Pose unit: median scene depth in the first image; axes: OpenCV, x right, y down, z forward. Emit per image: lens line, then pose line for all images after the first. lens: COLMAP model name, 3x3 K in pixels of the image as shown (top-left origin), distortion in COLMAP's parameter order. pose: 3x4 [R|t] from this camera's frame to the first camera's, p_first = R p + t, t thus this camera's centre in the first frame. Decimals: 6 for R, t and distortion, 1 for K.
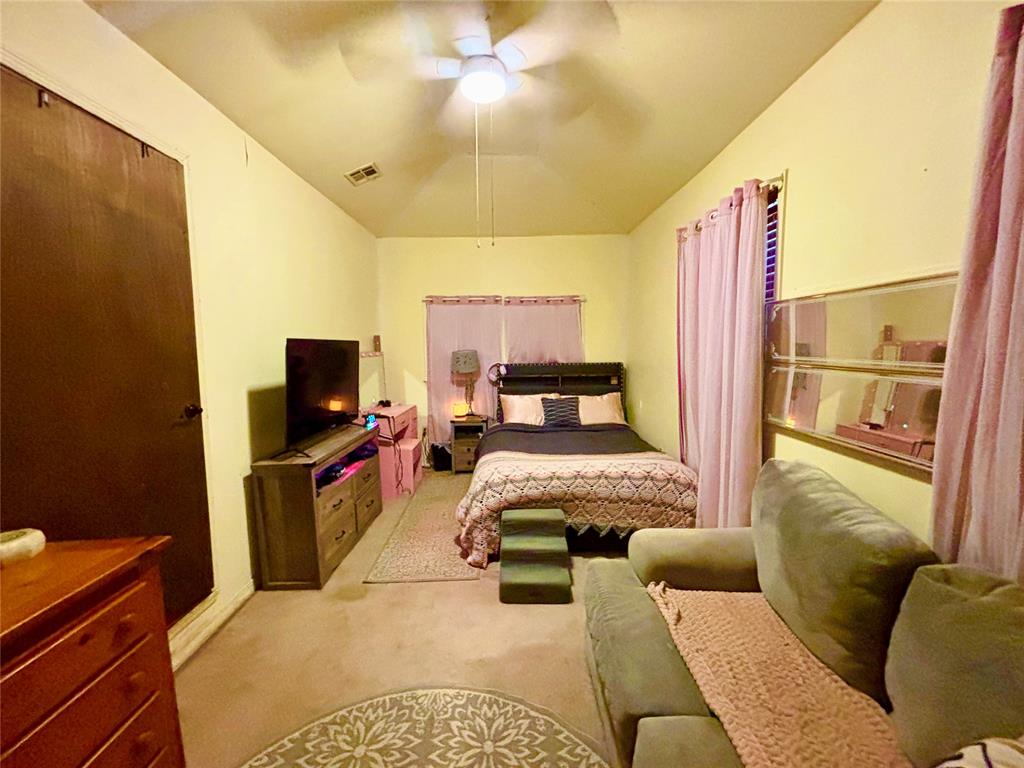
lens RADIAL K [[415.9, 0, 513.4], [0, 415.9, 388.9], [0, 0, 1]] dist [-0.001016, 0.001096]
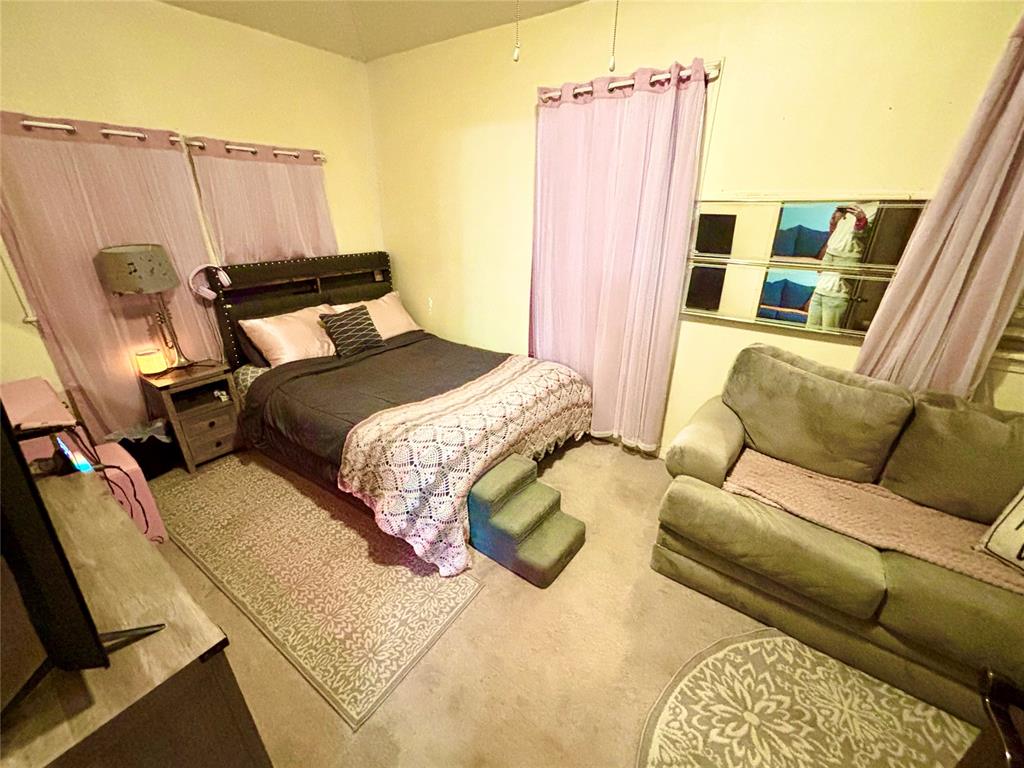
lens RADIAL K [[415.9, 0, 513.3], [0, 415.9, 384.7], [0, 0, 1]] dist [-0.001016, 0.001096]
pose [[0.589154, -0.300892, 0.749908, -0.303791], [0.072531, 0.944026, 0.321797, -0.070088], [-0.804759, -0.135196, 0.578001, 0.349495]]
